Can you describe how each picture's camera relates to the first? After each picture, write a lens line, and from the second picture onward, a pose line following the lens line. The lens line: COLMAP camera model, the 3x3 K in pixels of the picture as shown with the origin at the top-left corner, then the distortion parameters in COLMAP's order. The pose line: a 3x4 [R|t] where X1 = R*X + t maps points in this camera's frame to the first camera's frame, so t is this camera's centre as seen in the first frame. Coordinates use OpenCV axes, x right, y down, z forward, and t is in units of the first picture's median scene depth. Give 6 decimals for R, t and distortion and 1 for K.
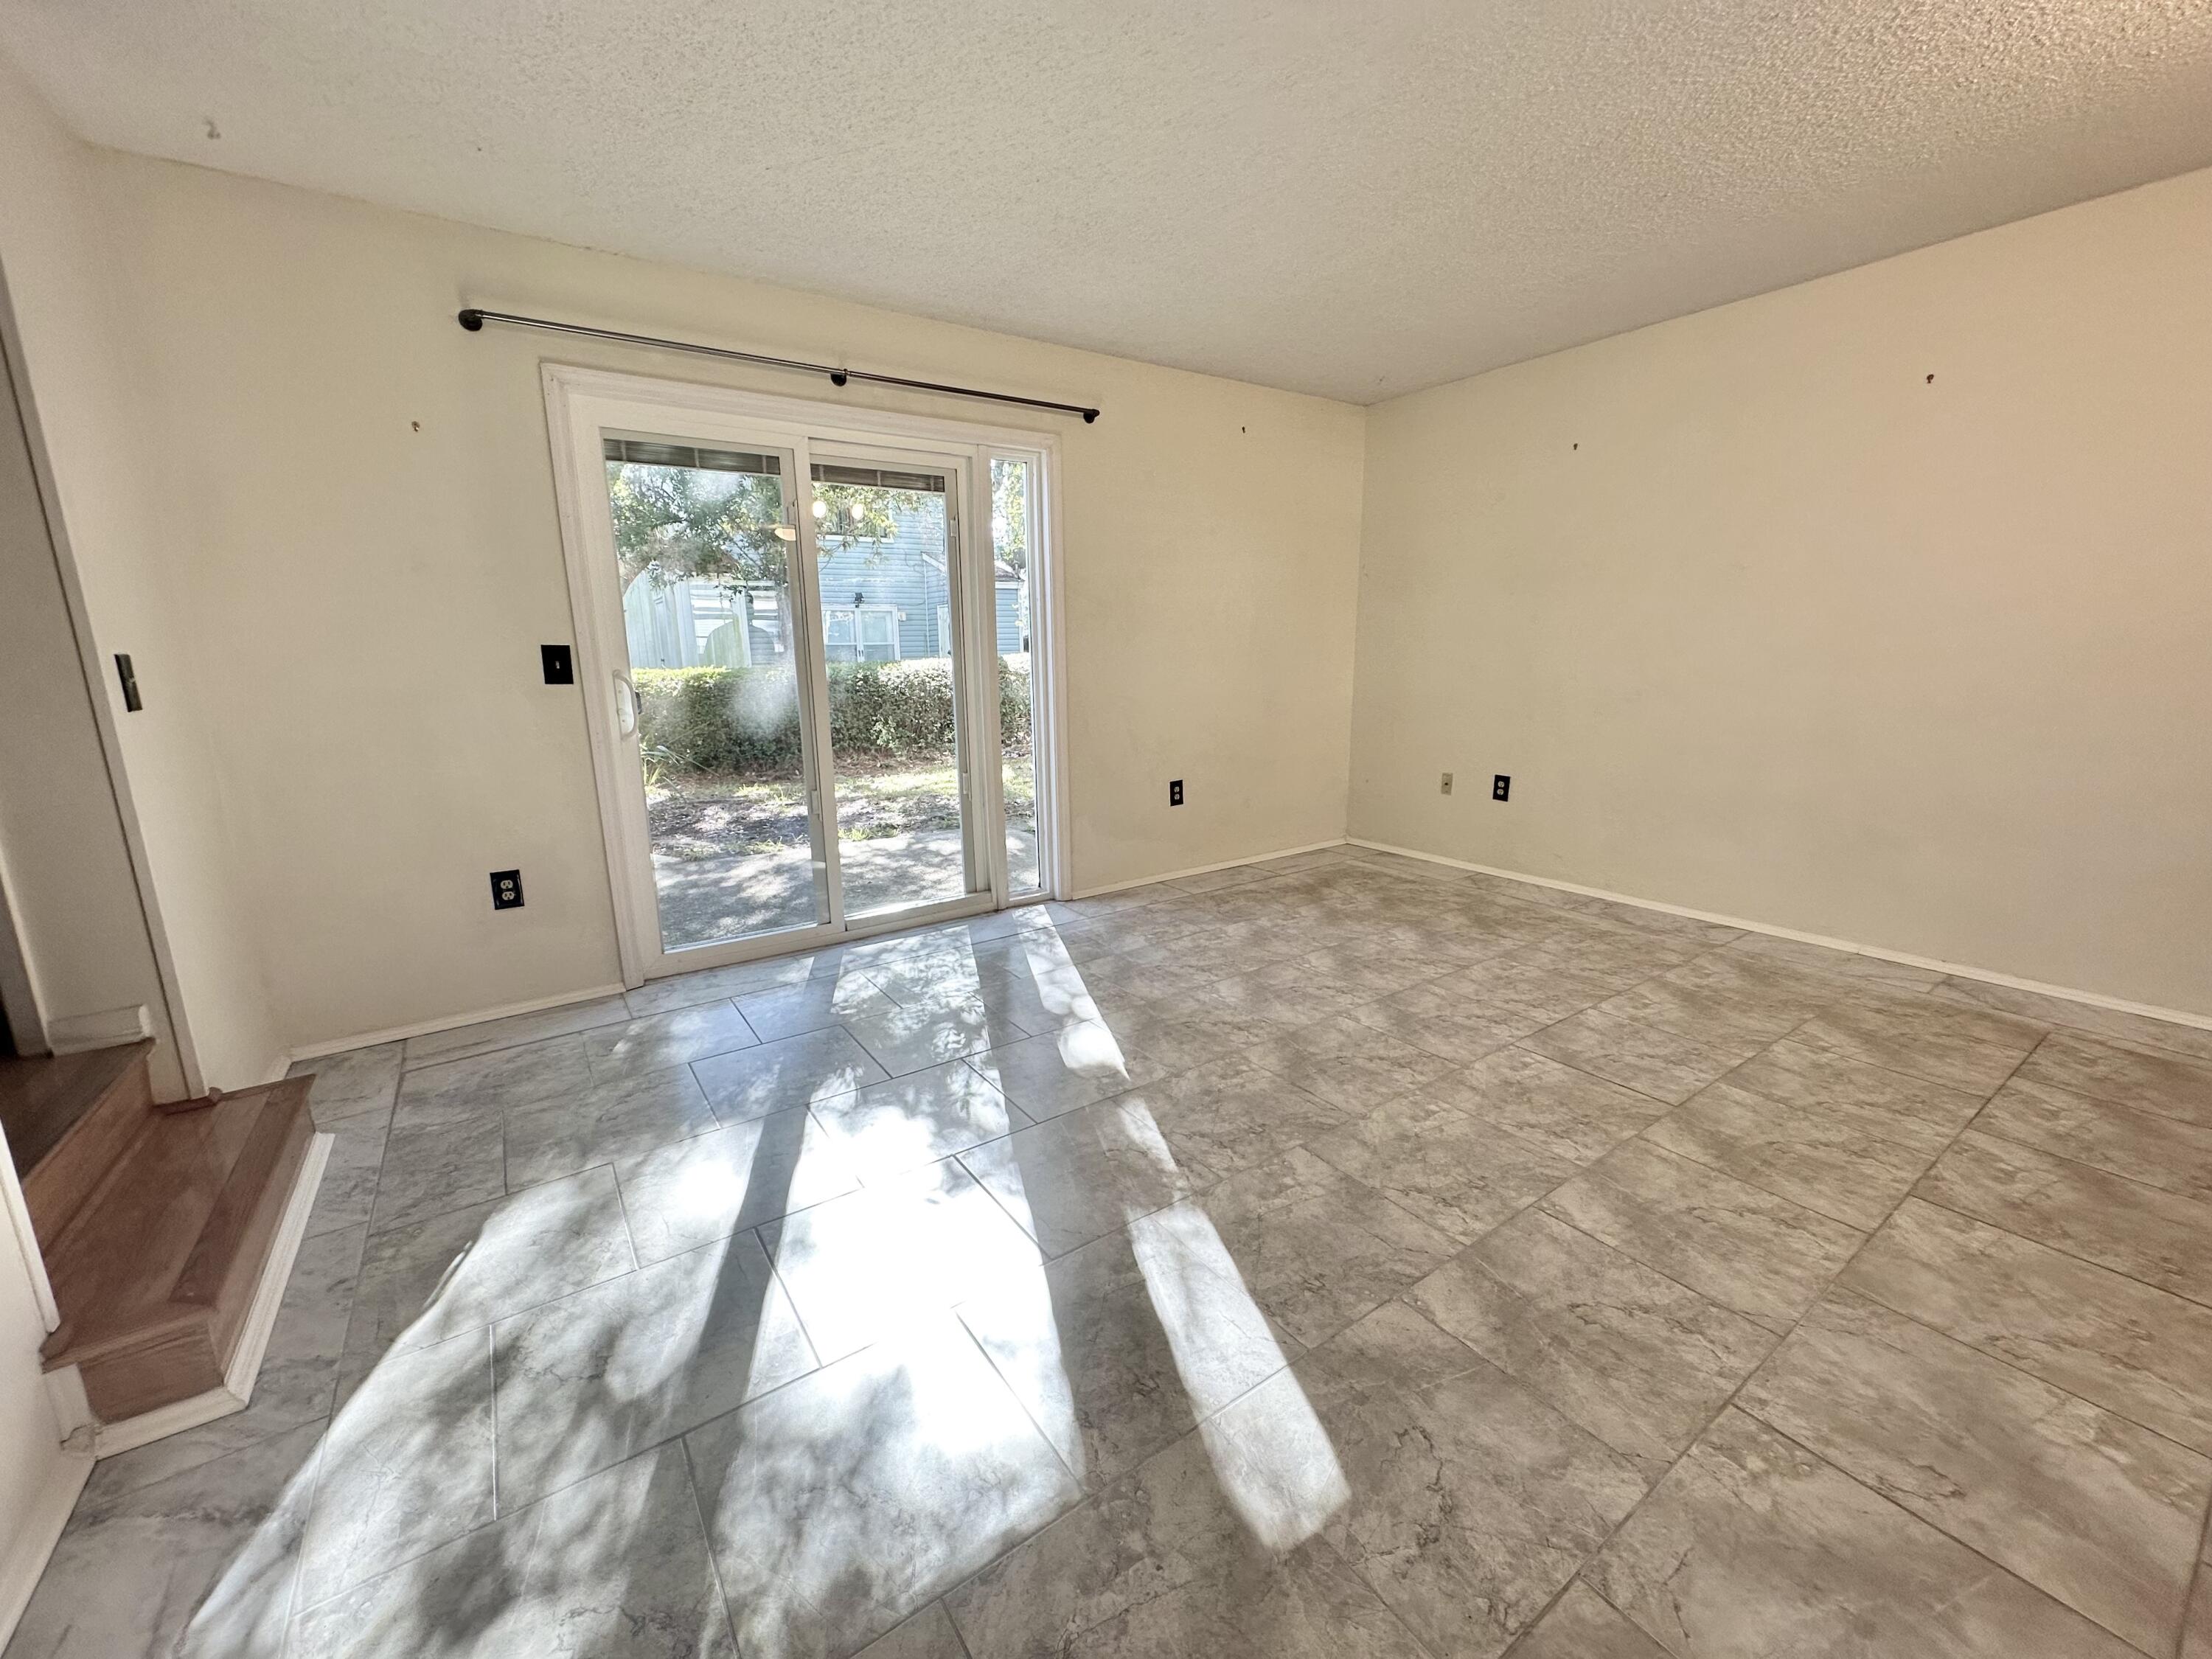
lens RADIAL K [[888.8, 0, 1101.9], [0, 888.8, 822.8], [0, 0, 1]] dist [0.000755, 0.000342]
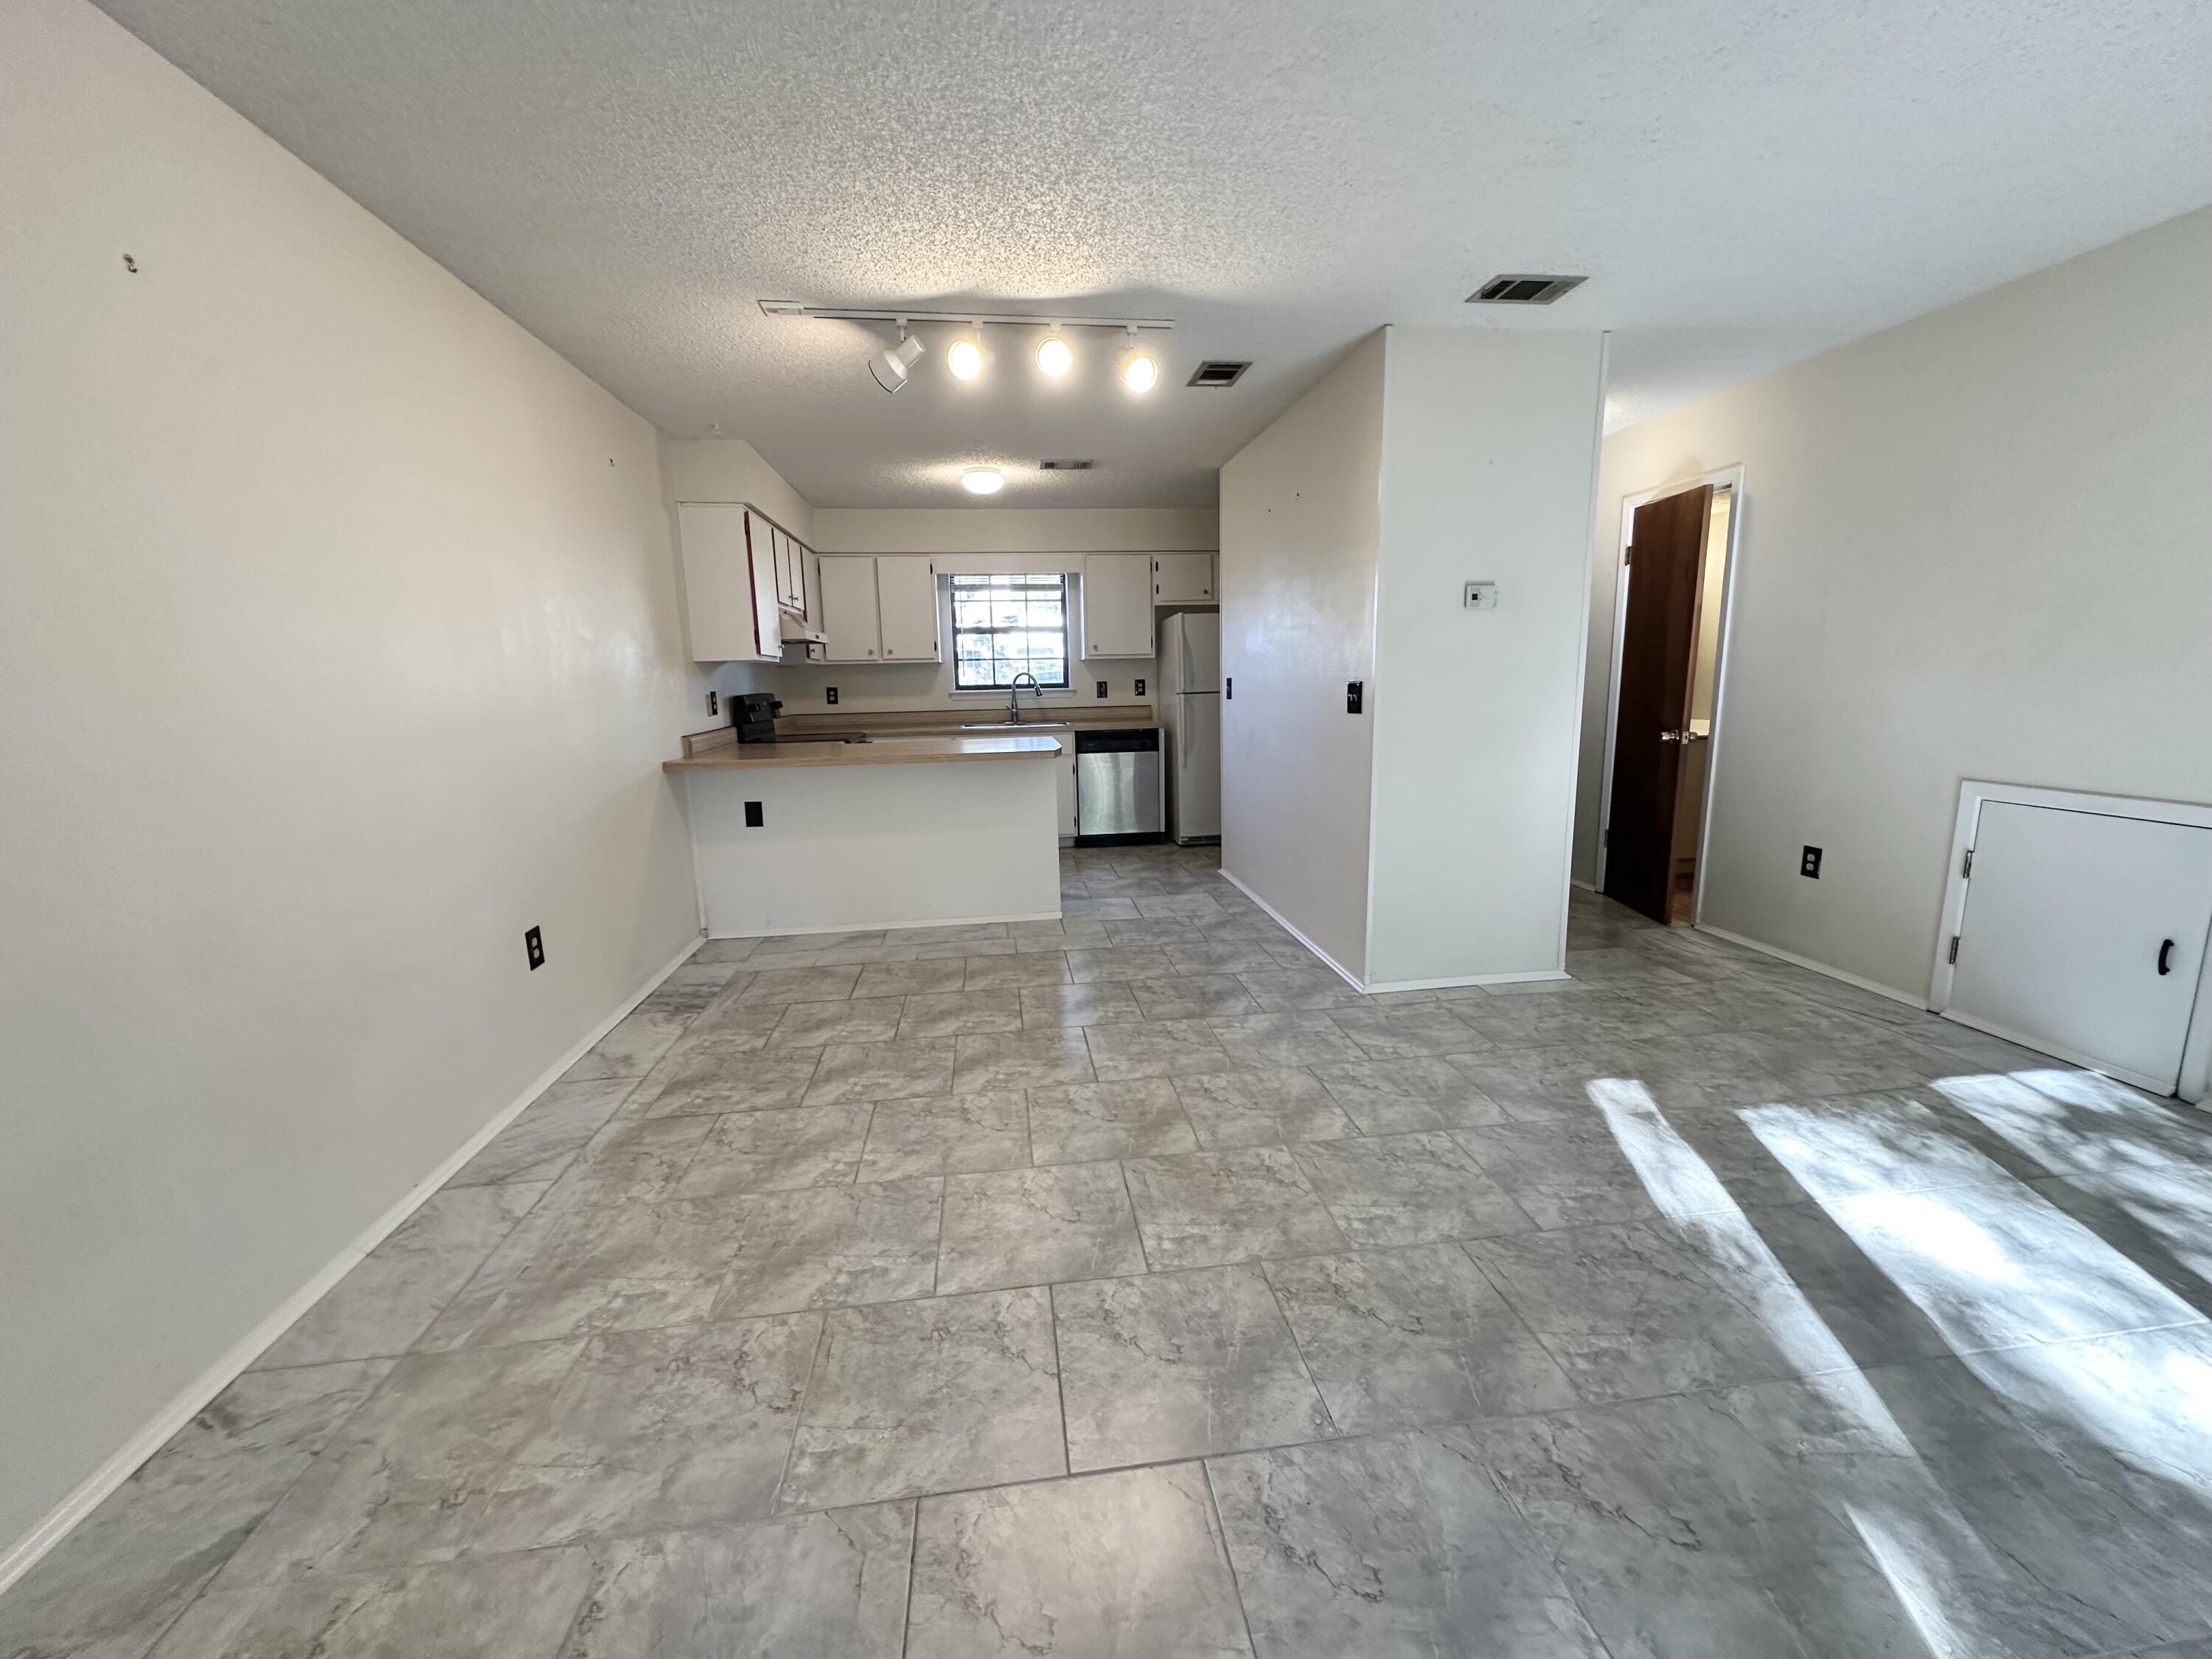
lens RADIAL K [[888.8, 0, 1105.4], [0, 888.8, 831.6], [0, 0, 1]] dist [0.000755, 0.000342]
pose [[-0.892059, -0.044108, 0.449762, 0.192334], [0.122436, 0.934416, 0.334478, -0.335209], [-0.435018, 0.353442, -0.828154, 1.524975]]
